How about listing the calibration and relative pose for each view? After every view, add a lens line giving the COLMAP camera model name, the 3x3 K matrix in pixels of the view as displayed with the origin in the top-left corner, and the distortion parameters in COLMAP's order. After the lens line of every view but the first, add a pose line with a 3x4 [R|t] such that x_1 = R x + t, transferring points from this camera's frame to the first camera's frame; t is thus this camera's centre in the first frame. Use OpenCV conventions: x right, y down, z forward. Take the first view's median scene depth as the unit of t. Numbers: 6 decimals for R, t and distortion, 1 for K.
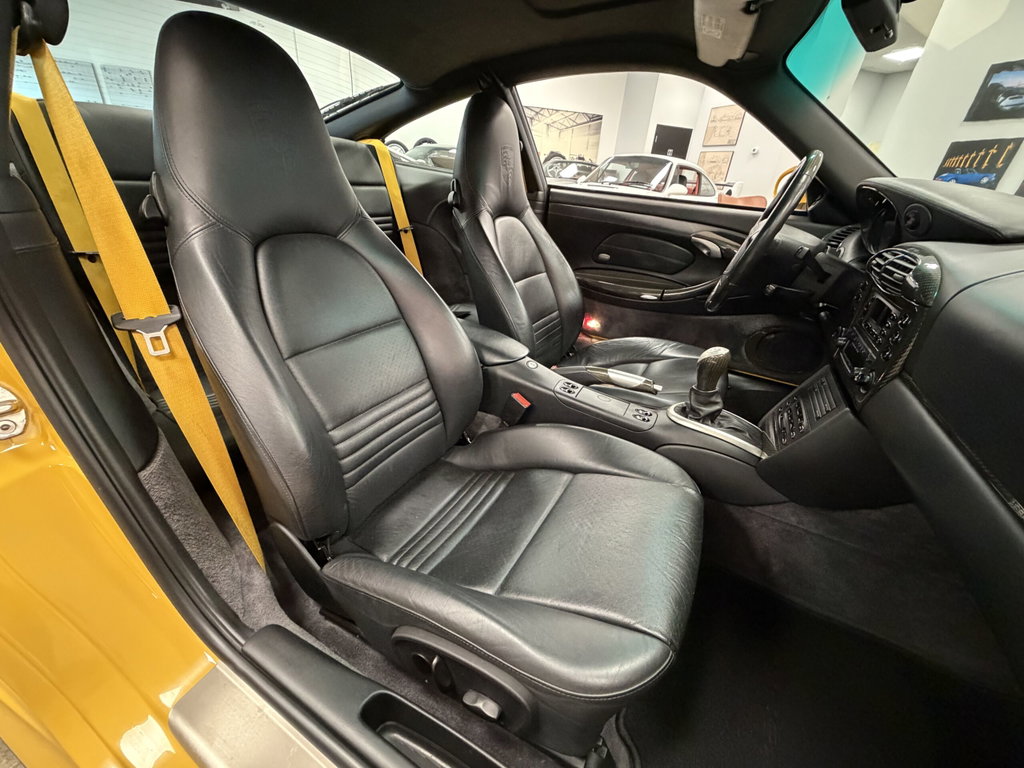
lens RADIAL K [[407.8, 0, 512.0], [0, 407.8, 384.0], [0, 0, 1]] dist [0.019505, -0.000200]
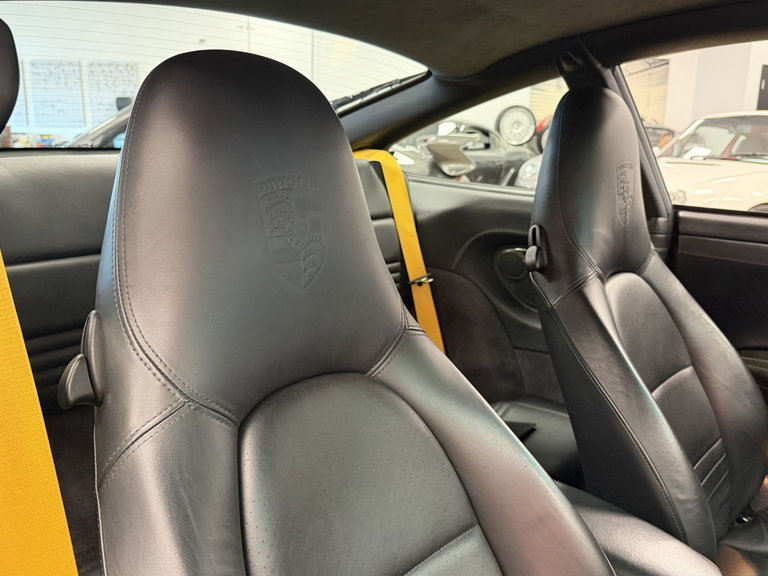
lens RADIAL K [[618.7, 0, 386.7], [0, 618.7, 282.5], [0, 0, 1]] dist [0.124649, -0.222359]
pose [[0.982251, -0.012530, -0.187154, -0.151126], [-0.032669, 0.971089, -0.236472, -0.171631], [0.184706, 0.238389, 0.953443, 0.123258]]
